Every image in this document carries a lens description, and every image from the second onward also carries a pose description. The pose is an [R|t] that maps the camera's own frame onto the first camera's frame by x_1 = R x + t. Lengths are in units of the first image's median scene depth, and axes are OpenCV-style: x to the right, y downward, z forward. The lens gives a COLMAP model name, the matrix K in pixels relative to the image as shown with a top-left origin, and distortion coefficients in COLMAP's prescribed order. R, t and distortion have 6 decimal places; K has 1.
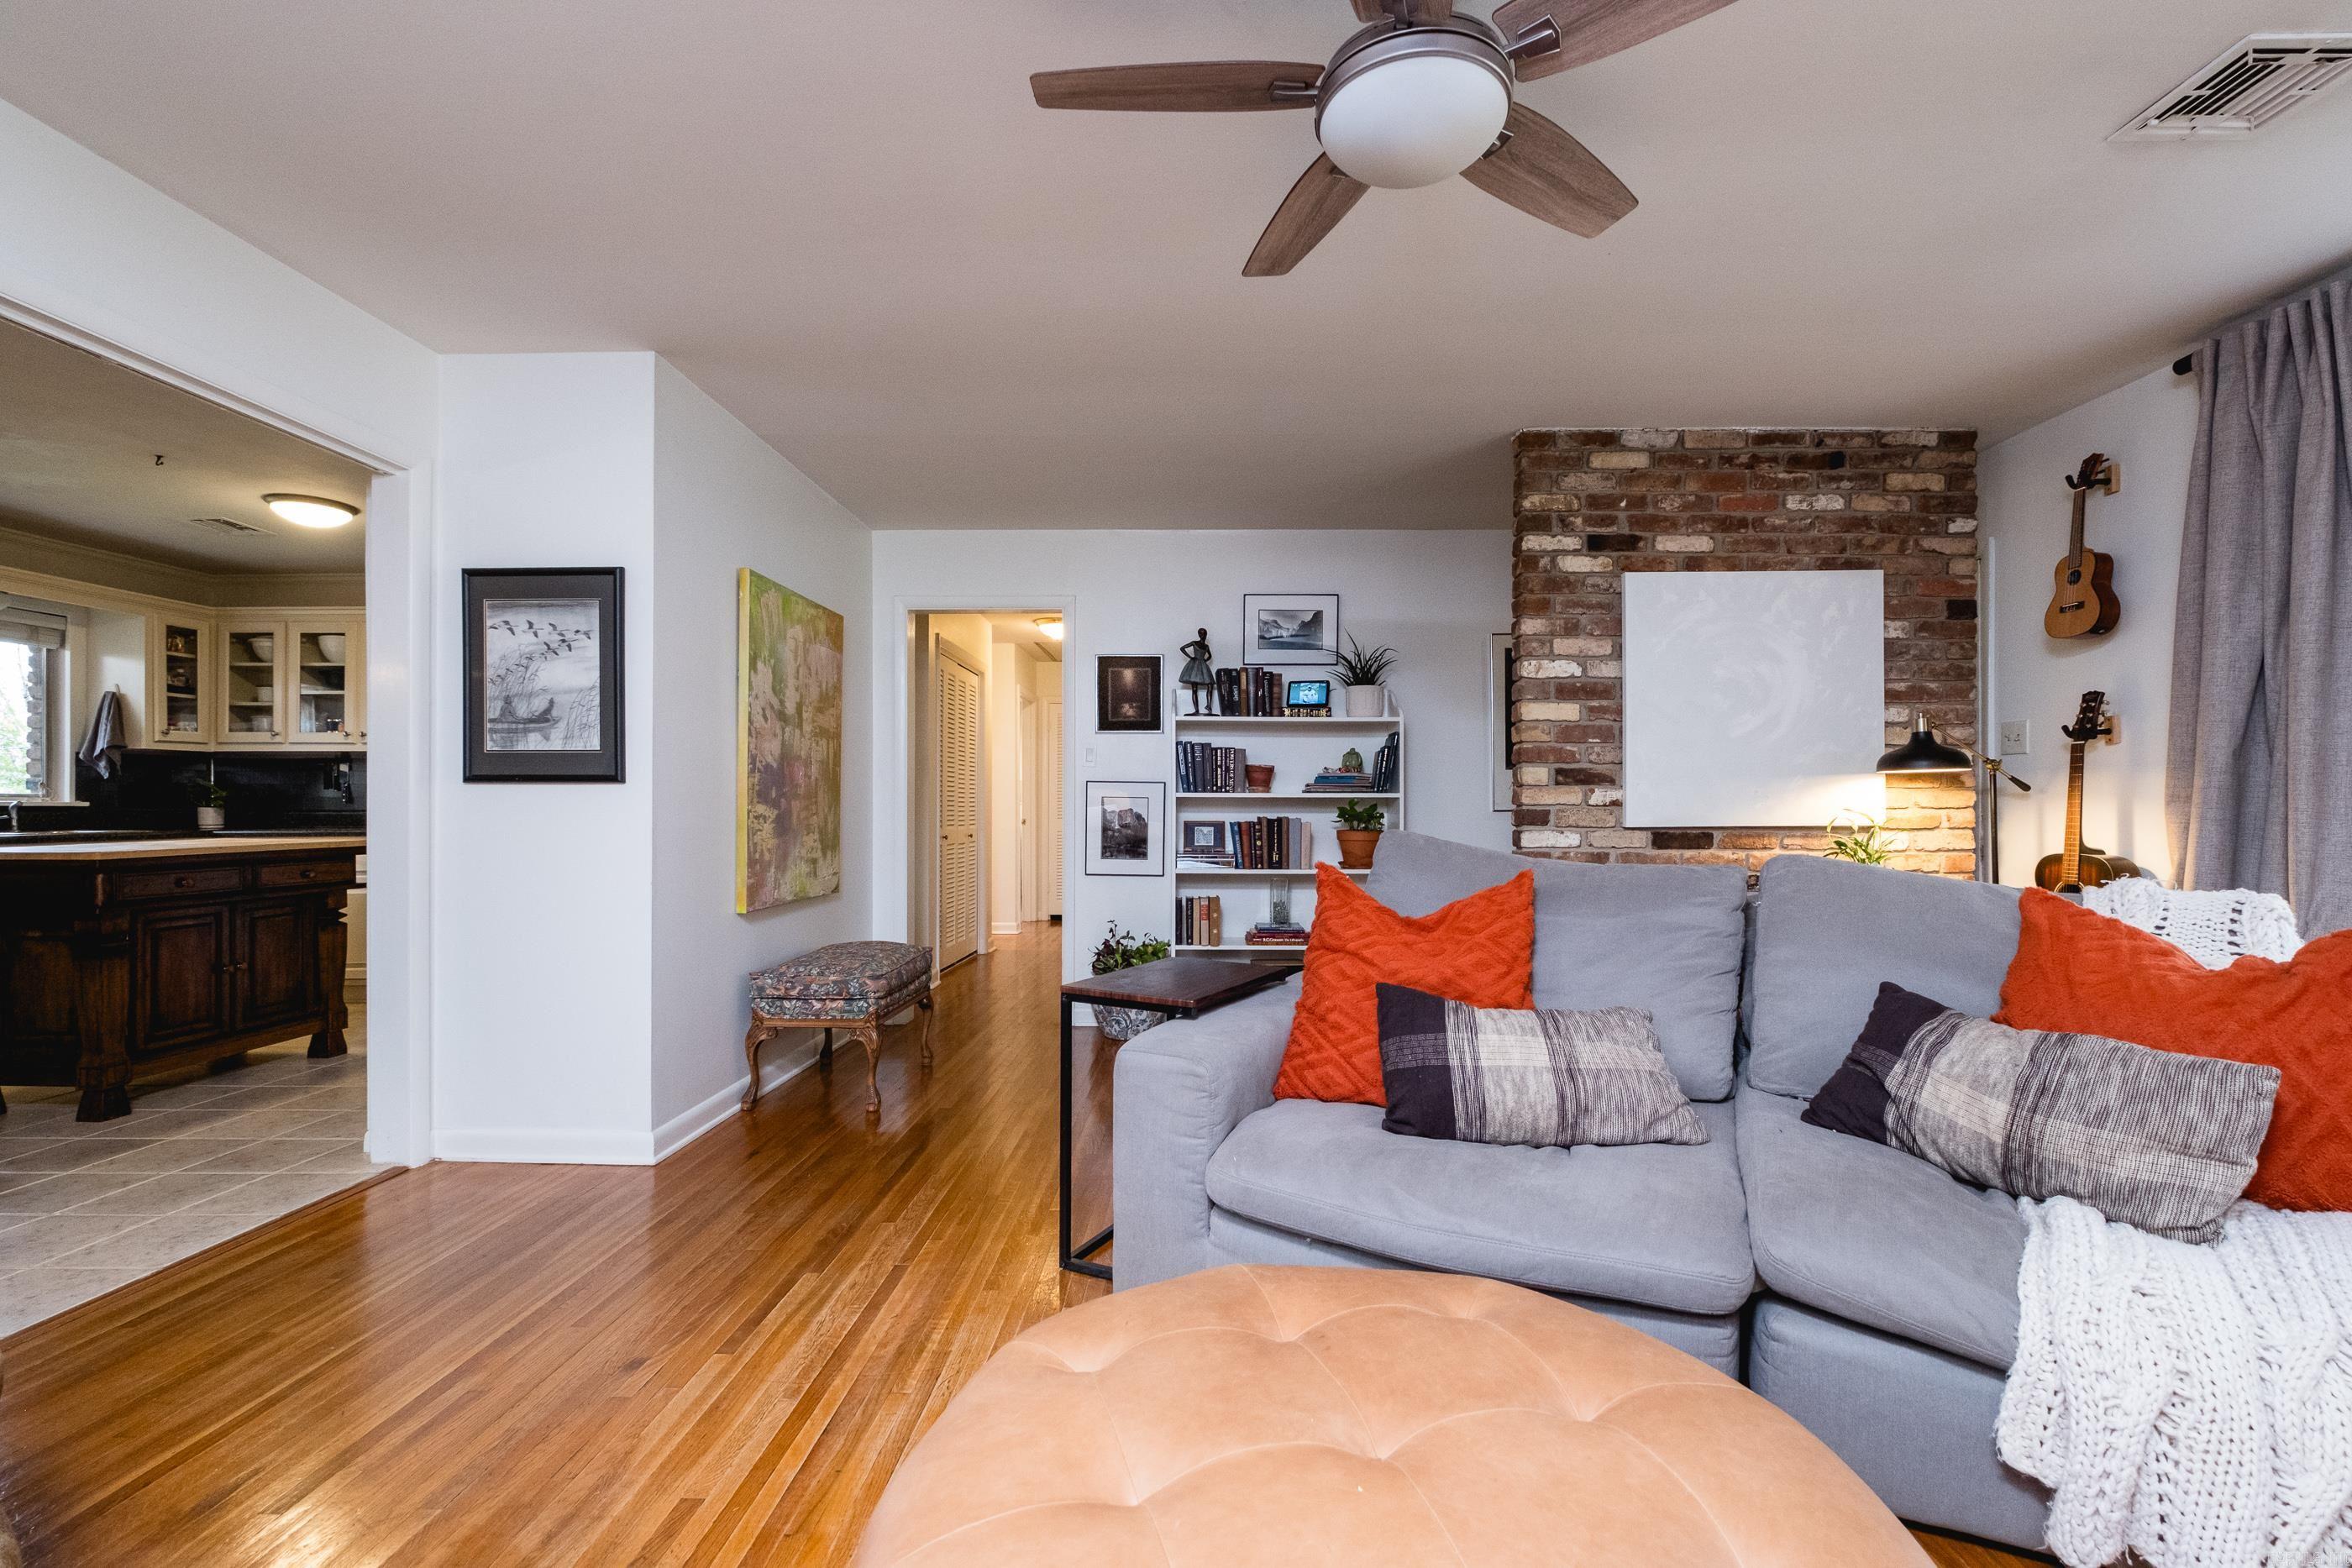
lens RADIAL K [[1033.0, 0, 1189.0], [0, 1033.0, 800.7], [0, 0, 1]] dist [0.006447, -0.004950]
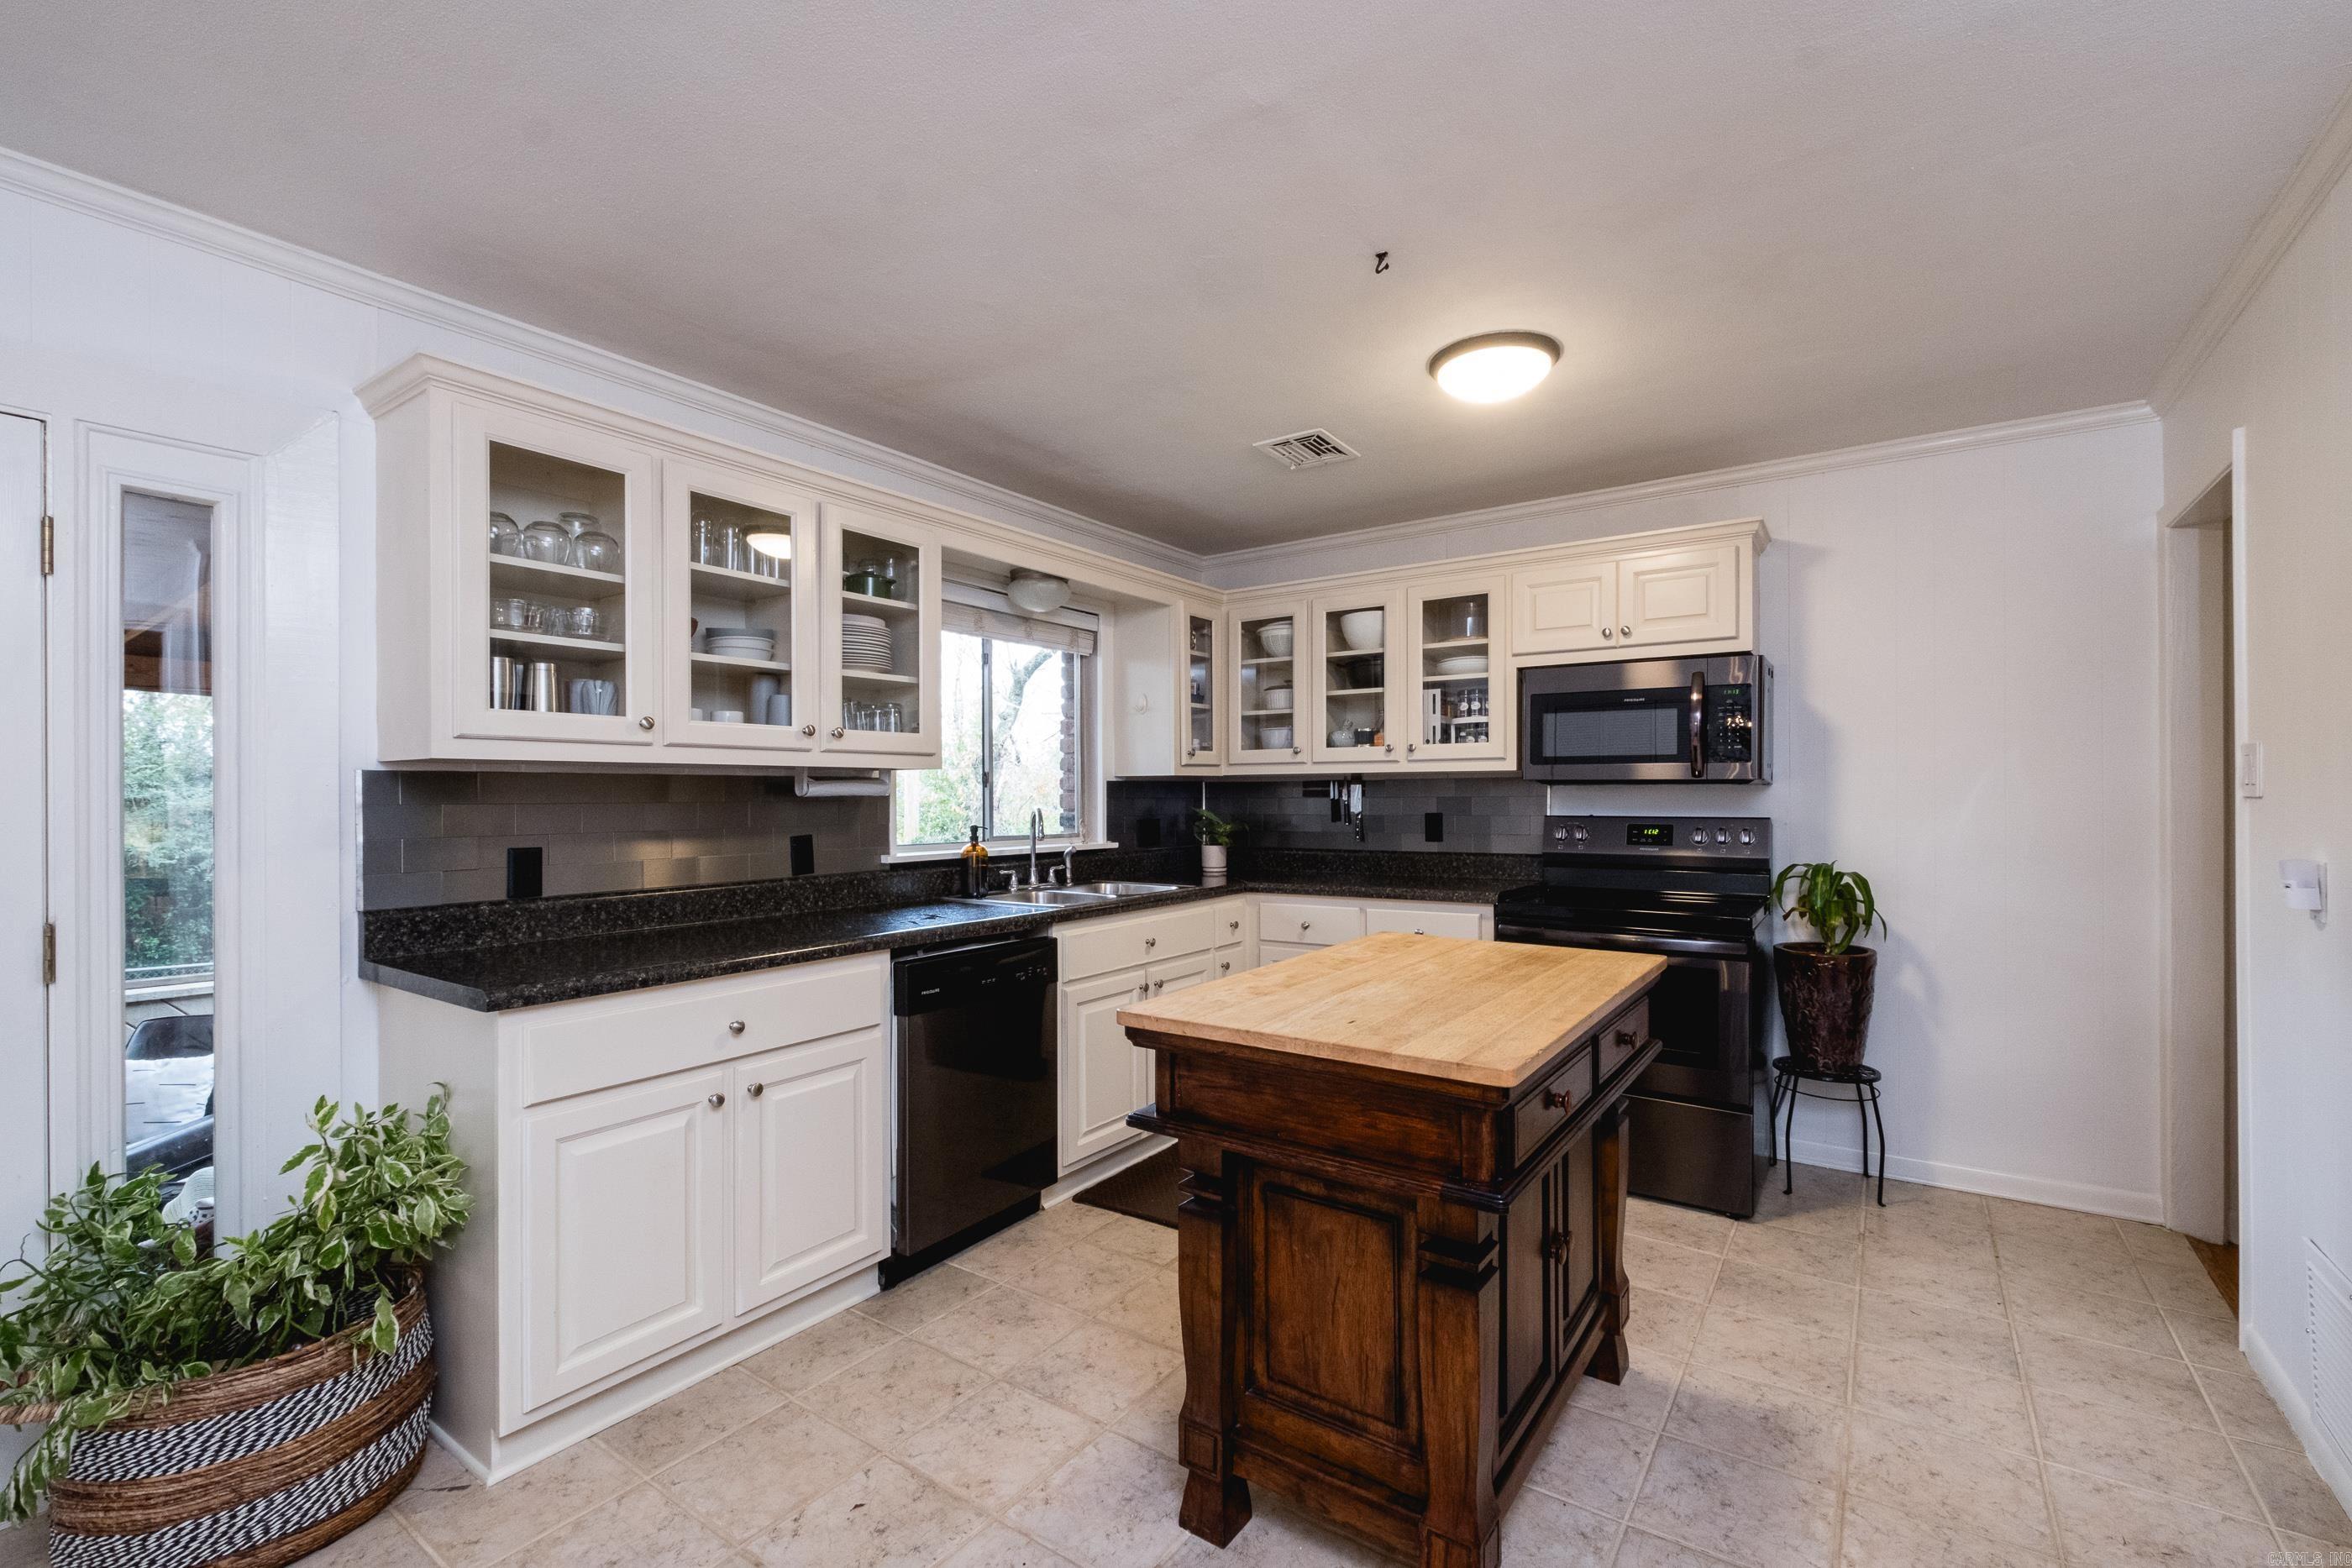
lens RADIAL K [[1033.0, 0, 1176.5], [0, 1033.0, 793.0], [0, 0, 1]] dist [0.006447, -0.004950]
pose [[0.832422, -0.003549, -0.554130, -0.844482], [0.004703, 0.999989, 0.000659, -0.055289], [0.554122, -0.003155, 0.832430, 0.517291]]
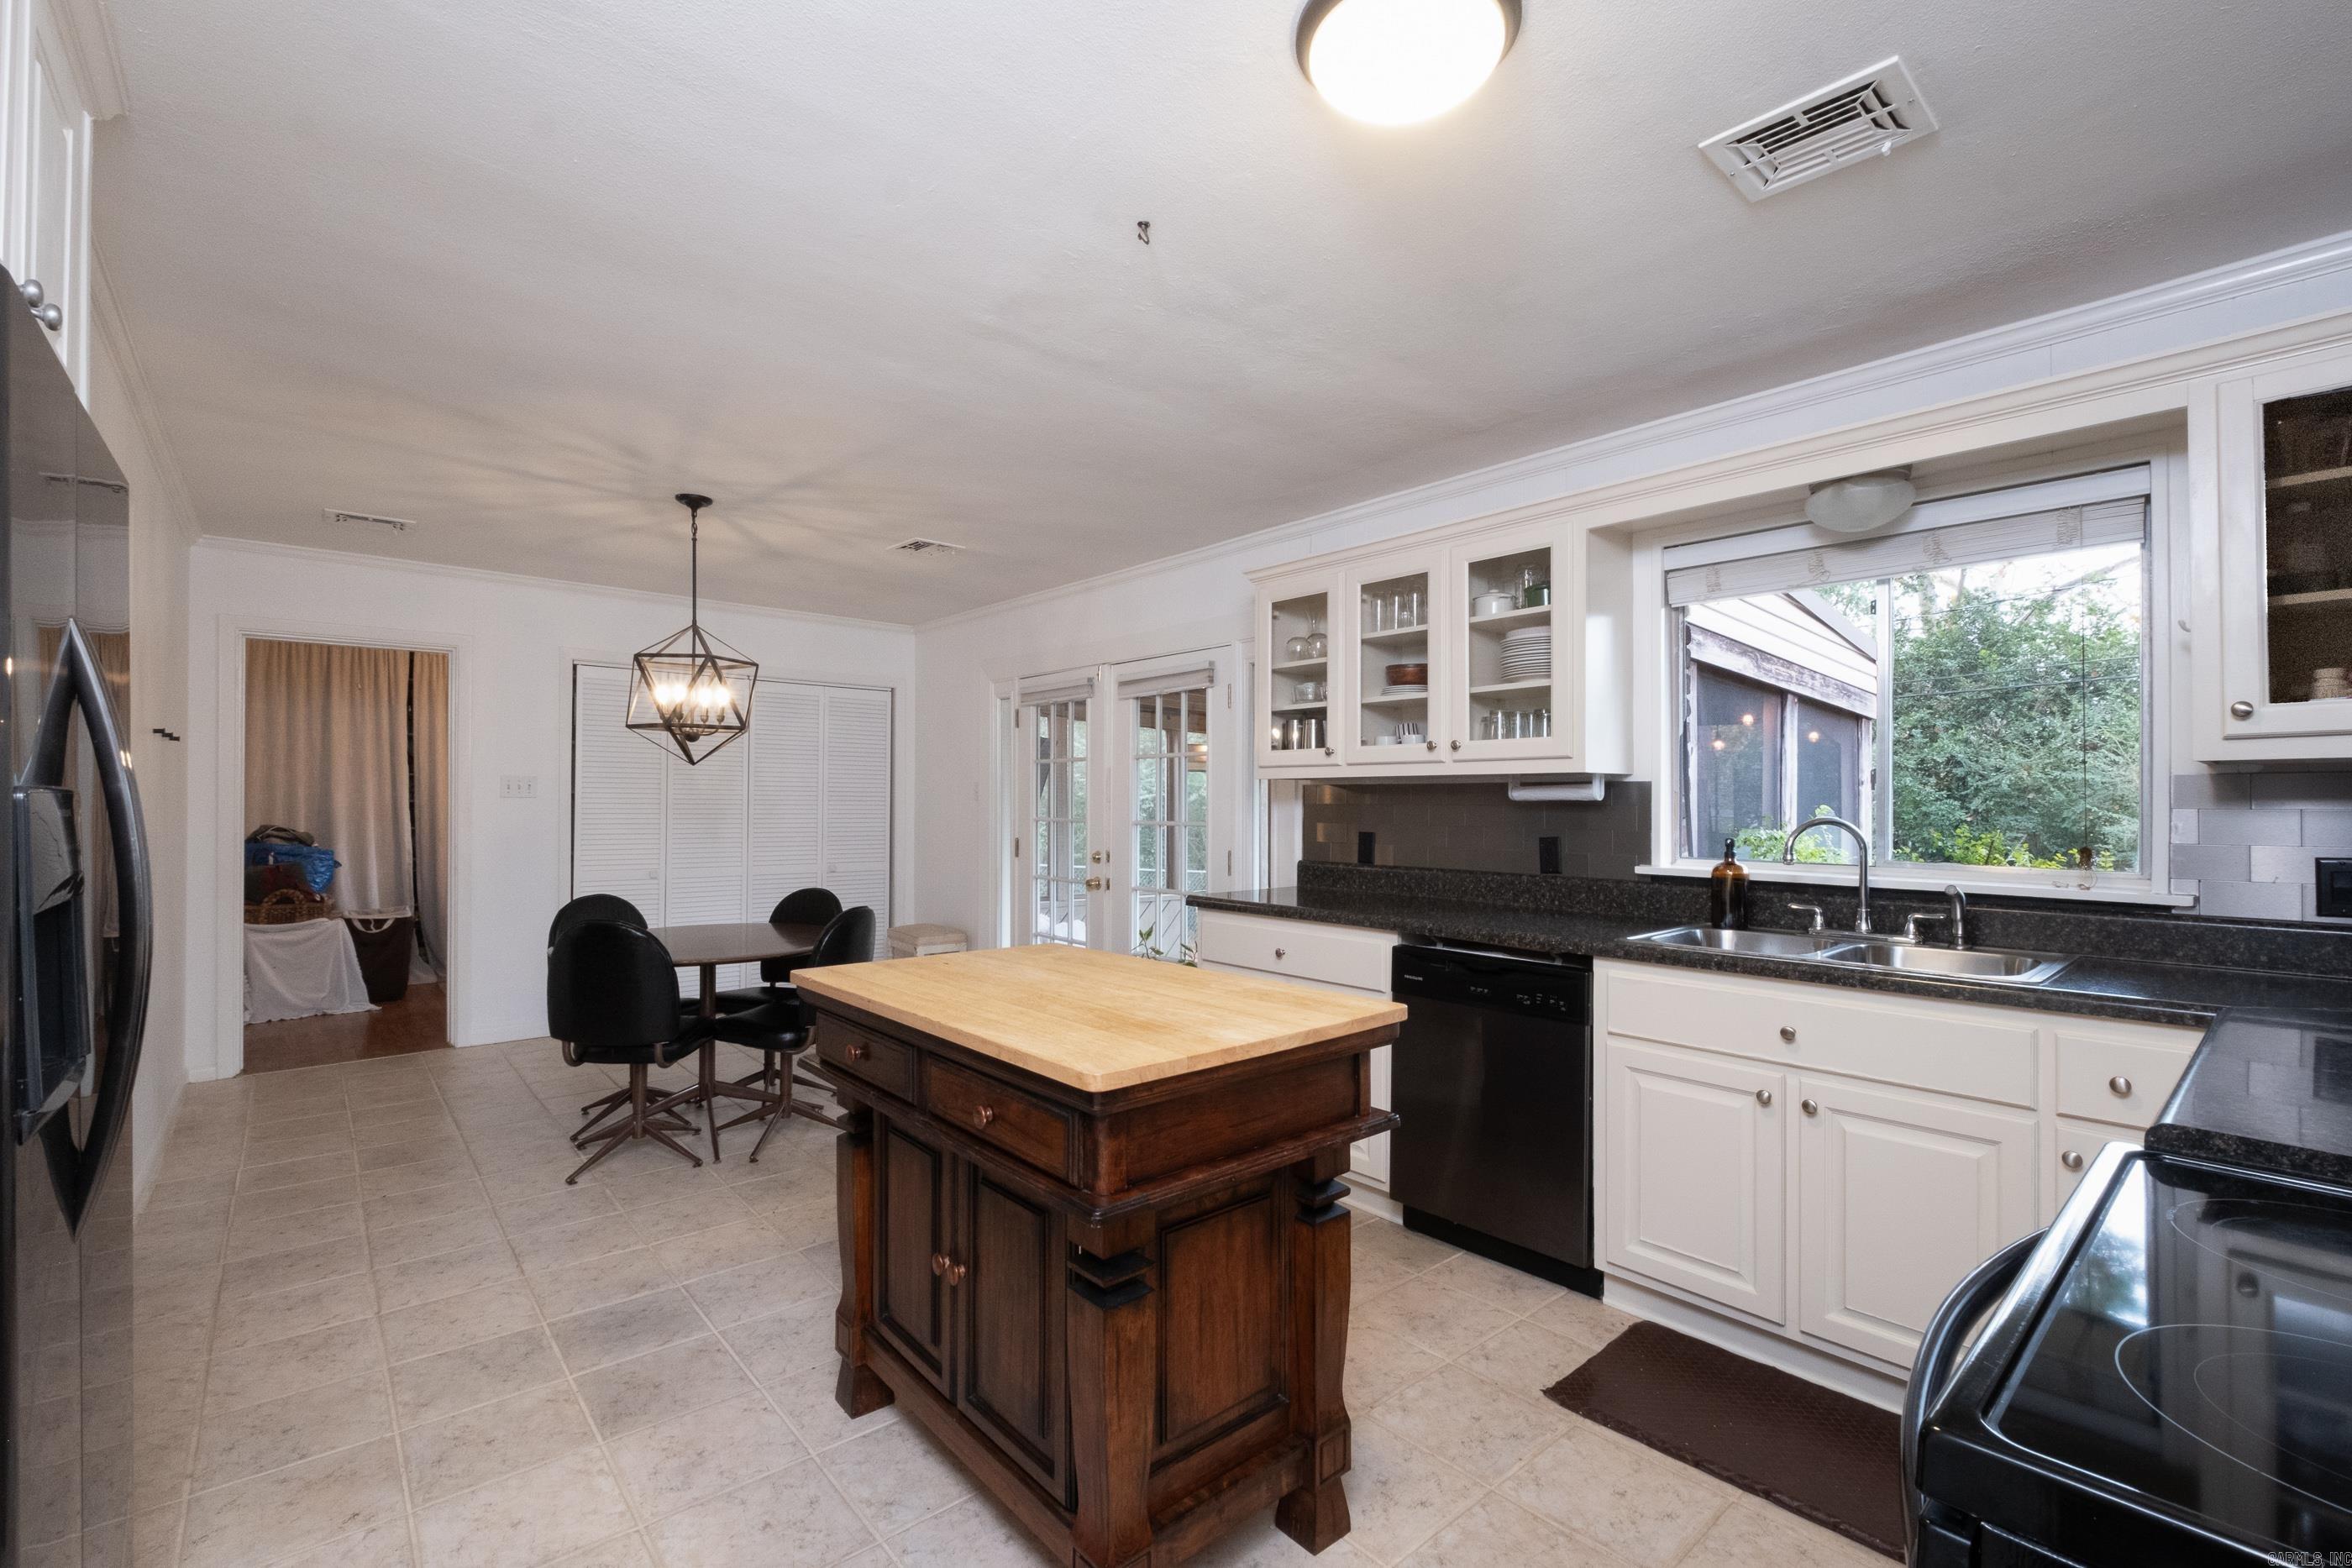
lens RADIAL K [[1033.0, 0, 1187.7], [0, 1033.0, 785.1], [0, 0, 1]] dist [0.006447, -0.004950]
pose [[-0.749827, -0.011043, -0.661542, -0.727913], [-0.000992, 0.999878, -0.015567, -0.052567], [0.661633, -0.011016, -0.749747, 1.522210]]
